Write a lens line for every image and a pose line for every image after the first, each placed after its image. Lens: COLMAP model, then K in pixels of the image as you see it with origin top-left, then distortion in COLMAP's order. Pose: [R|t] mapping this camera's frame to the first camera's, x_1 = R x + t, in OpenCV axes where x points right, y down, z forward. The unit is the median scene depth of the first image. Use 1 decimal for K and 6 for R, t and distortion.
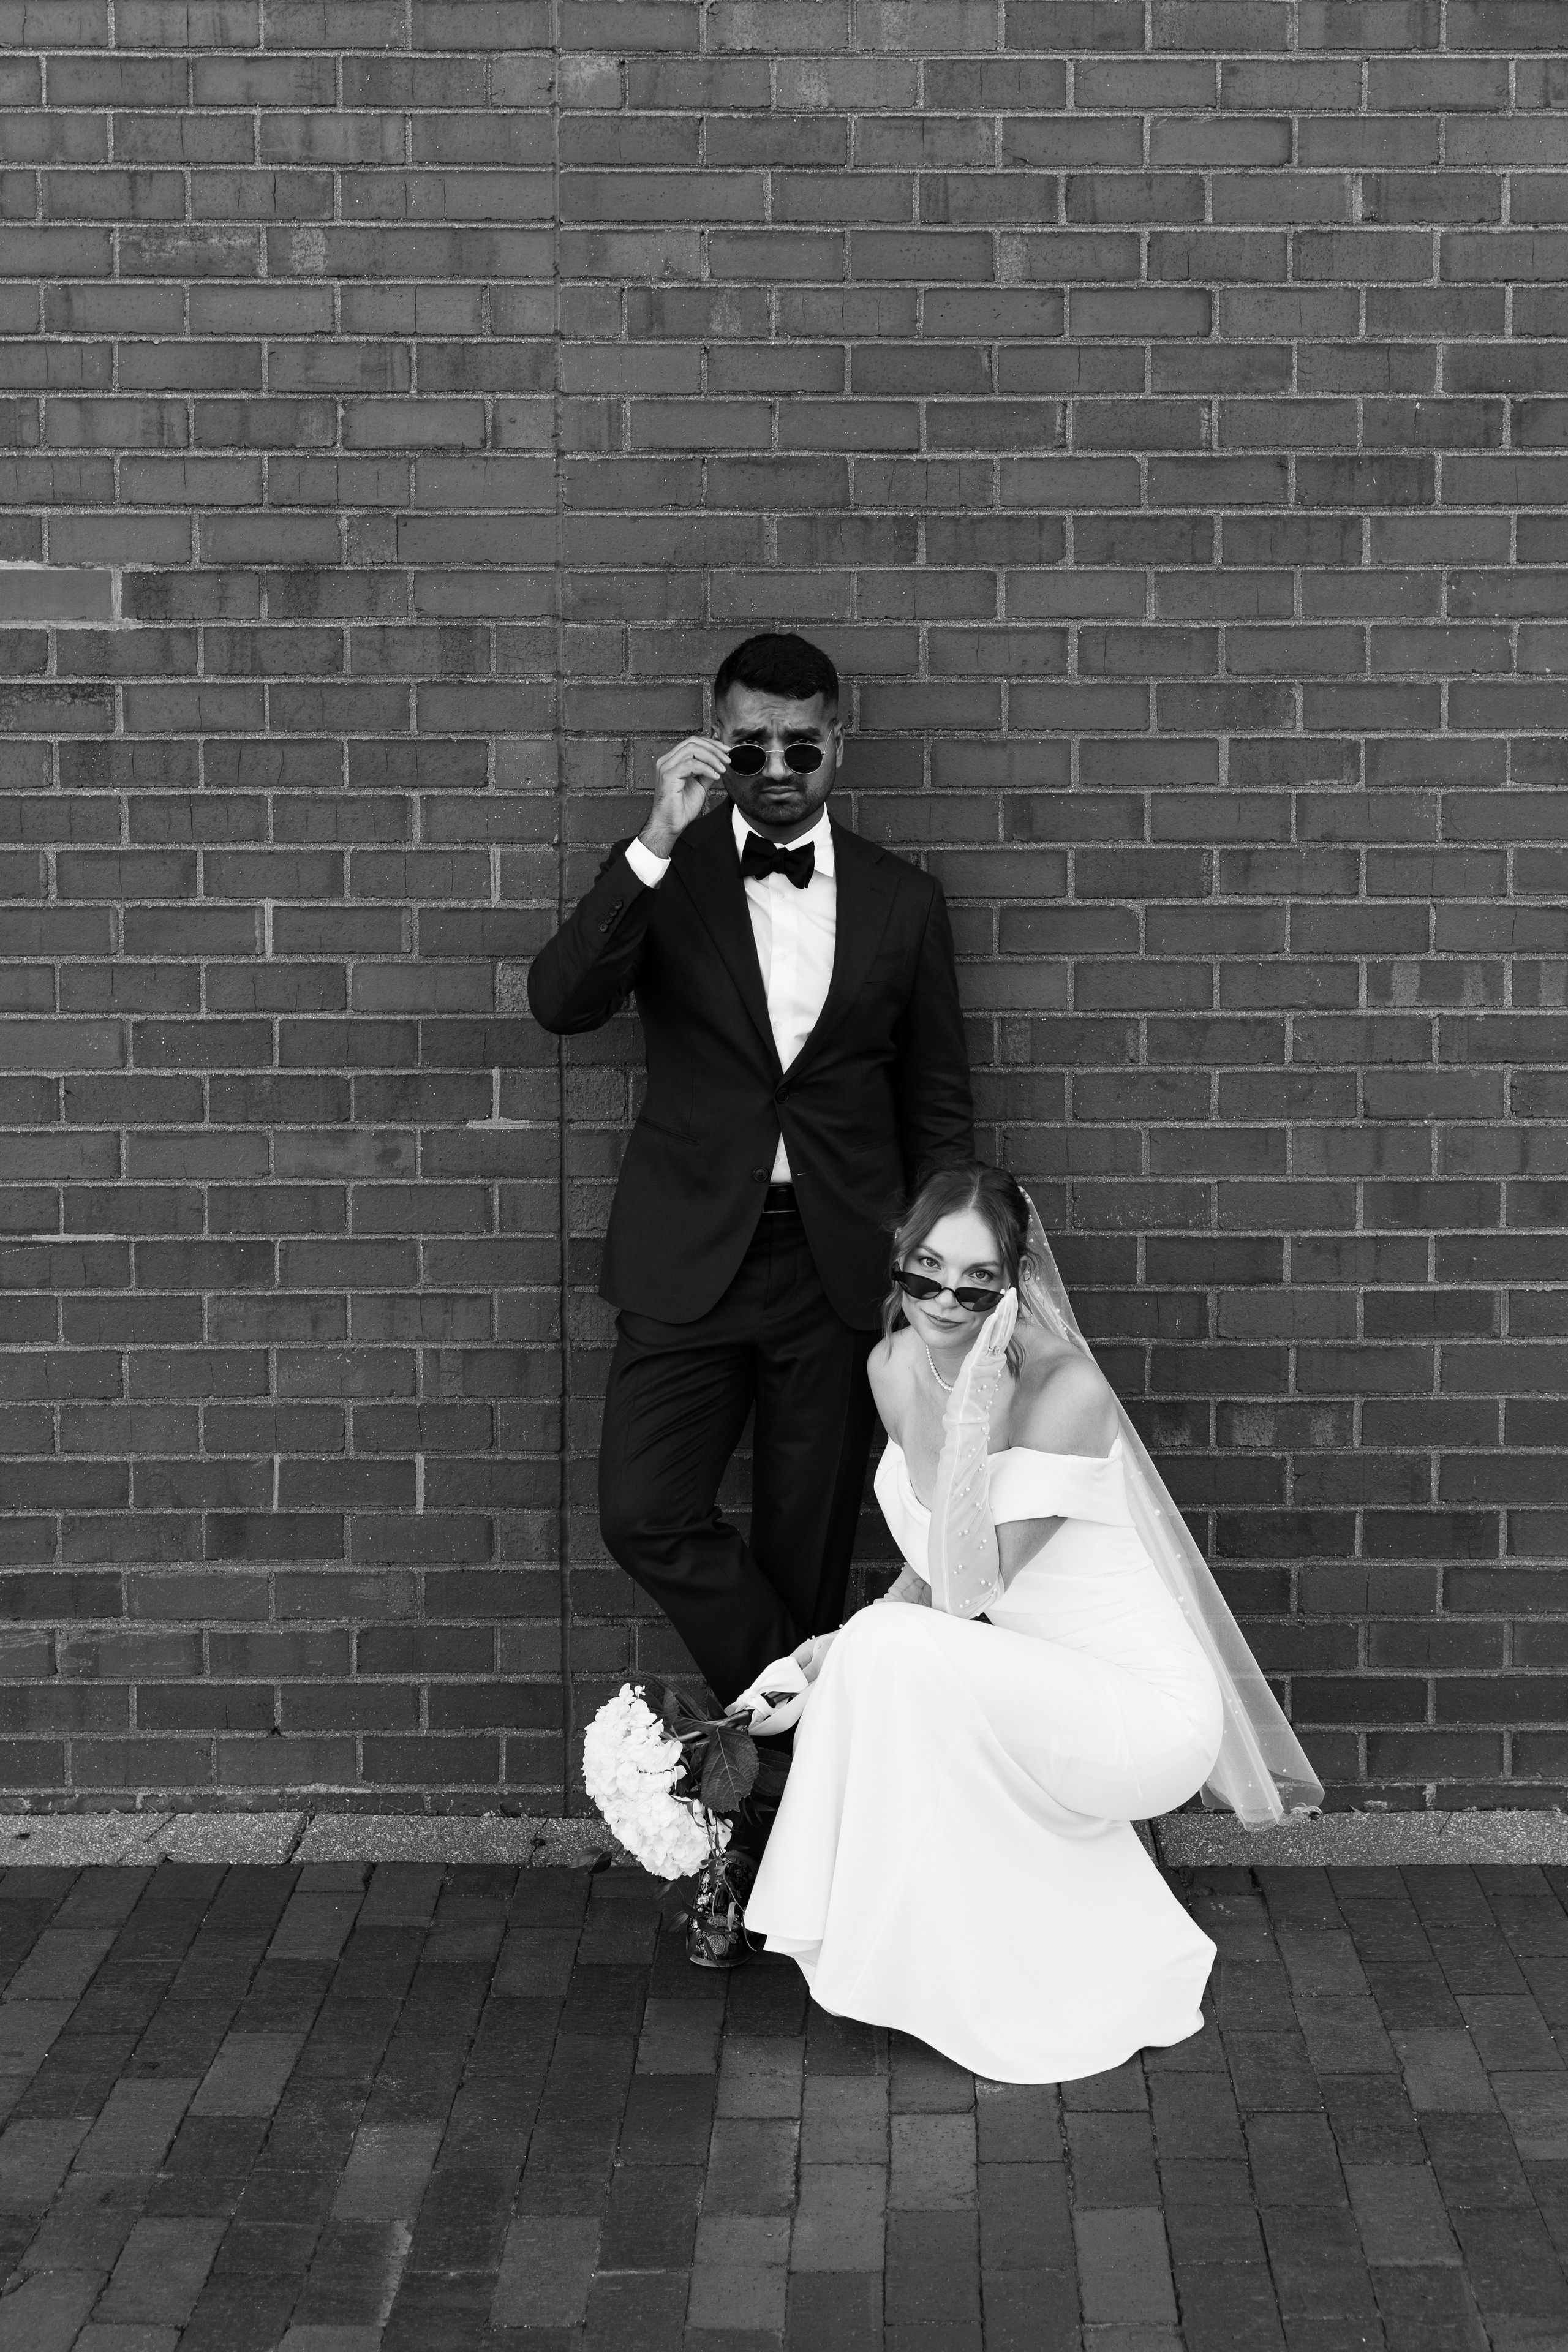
lens RADIAL K [[2847.7, 0, 793.3], [0, 2847.7, 1186.5], [0, 0, 1]] dist [0.014322, 0.000000]
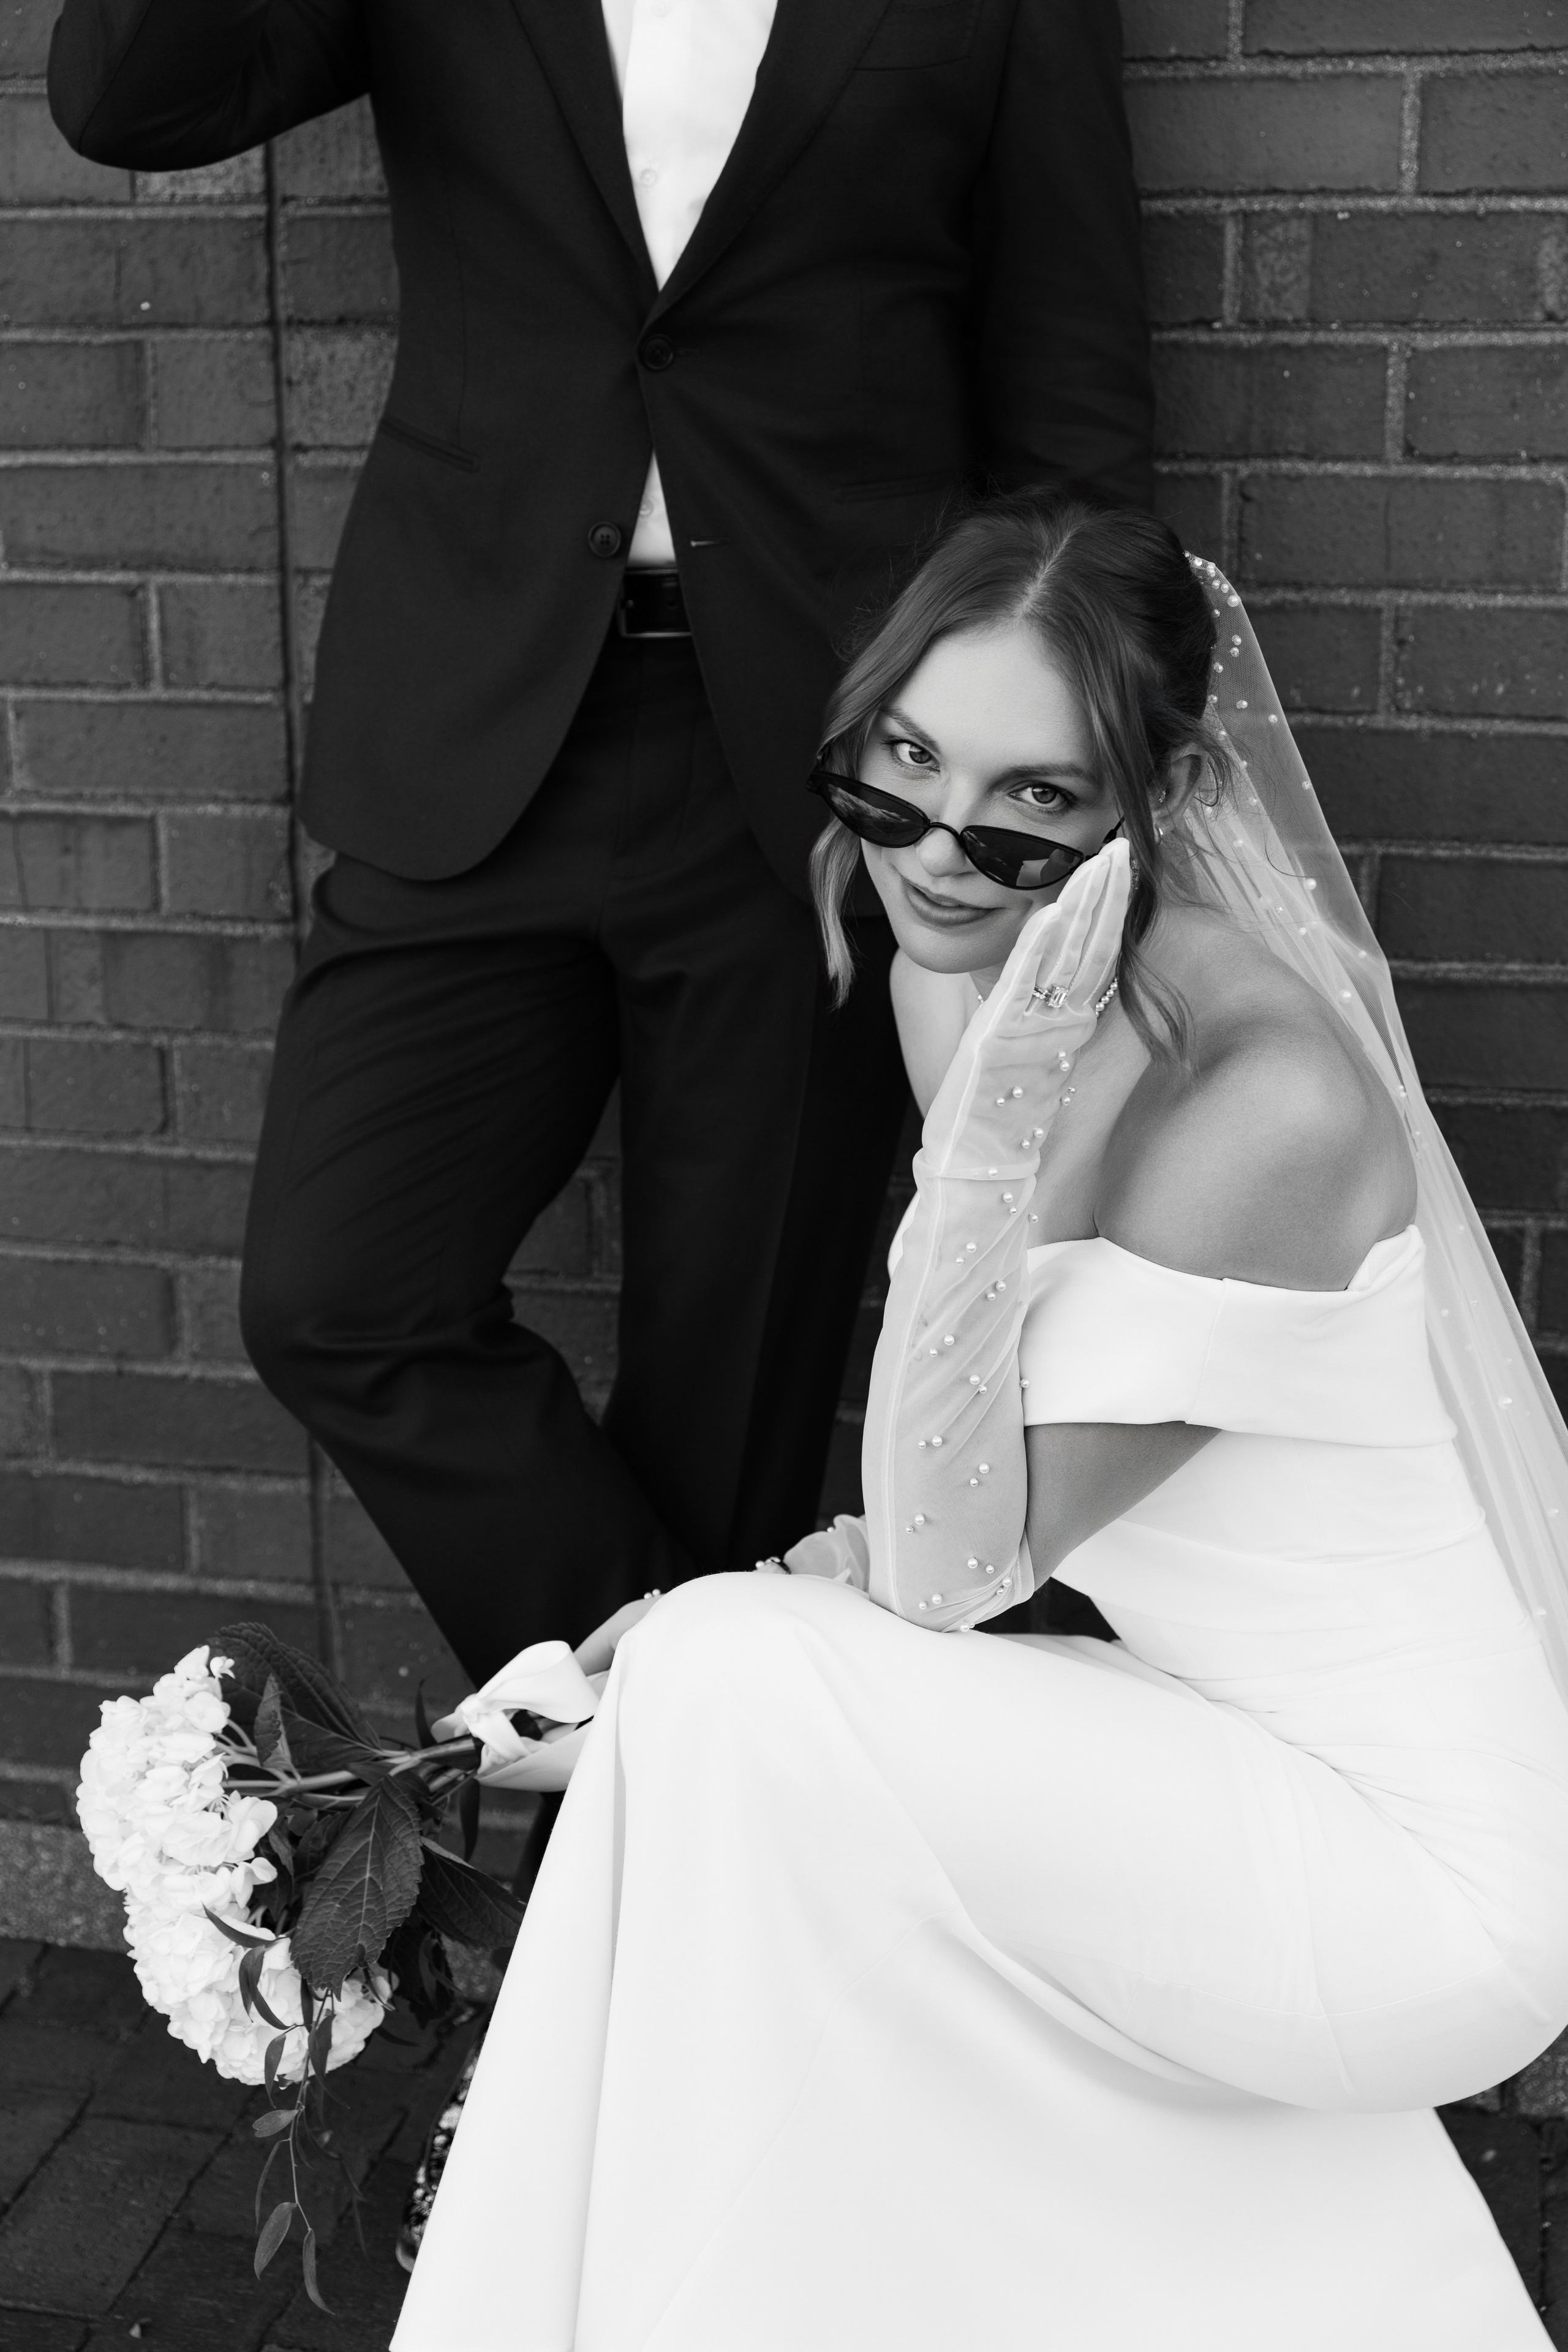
lens RADIAL K [[3030.1, 0, 781.6], [0, 3030.1, 1163.7], [0, 0, 1]] dist [-0.015576, 0.000000]
pose [[0.978921, 0.056005, -0.196408, 0.106038], [-0.030195, 0.990787, 0.132019, 0.026141], [0.201993, -0.123306, 0.971594, 0.540318]]
